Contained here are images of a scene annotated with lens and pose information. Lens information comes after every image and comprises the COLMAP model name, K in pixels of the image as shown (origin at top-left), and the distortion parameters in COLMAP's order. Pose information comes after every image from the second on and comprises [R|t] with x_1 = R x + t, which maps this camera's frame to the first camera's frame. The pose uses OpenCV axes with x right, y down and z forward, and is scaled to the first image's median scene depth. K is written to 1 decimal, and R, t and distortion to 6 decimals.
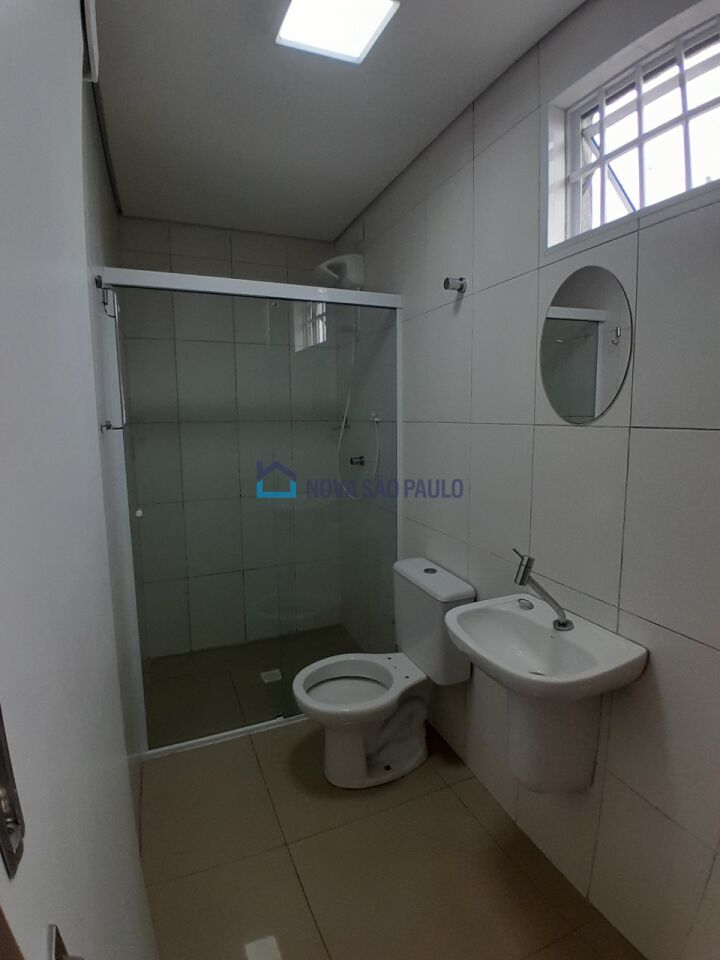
lens RADIAL K [[472.5, 0, 345.9], [0, 472.5, 475.4], [0, 0, 1]] dist [0.062244, -0.084073]
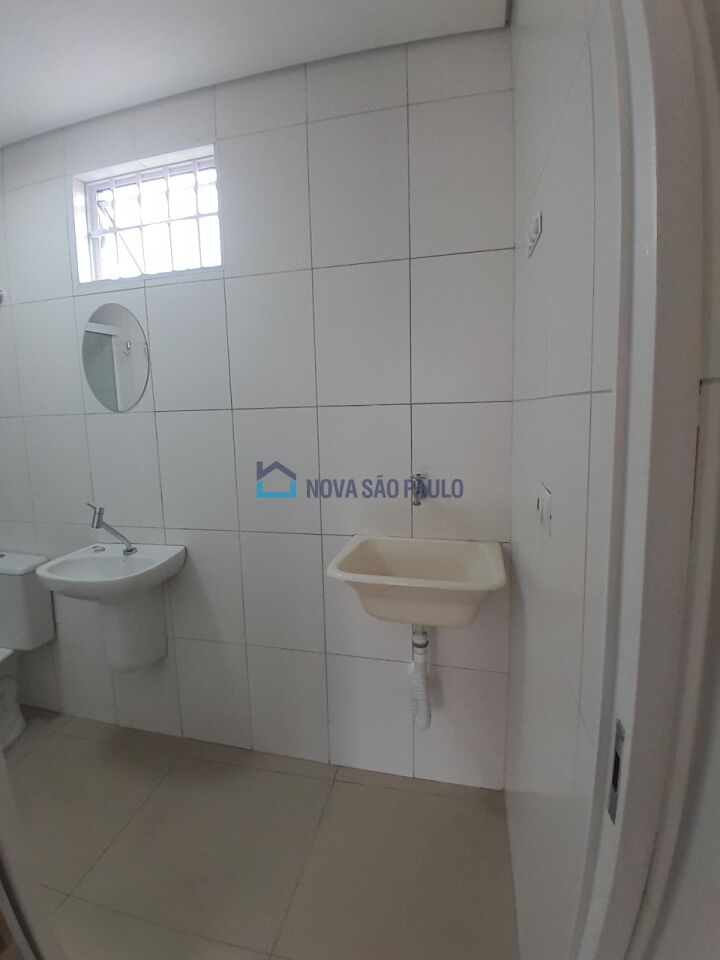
lens RADIAL K [[472.5, 0, 345.9], [0, 472.5, 475.4], [0, 0, 1]] dist [0.062244, -0.084073]
pose [[0.589519, -0.107769, 0.800533, -0.284944], [0.120734, 0.991683, 0.044593, 0.106638], [-0.798680, 0.070363, 0.597628, -0.382359]]
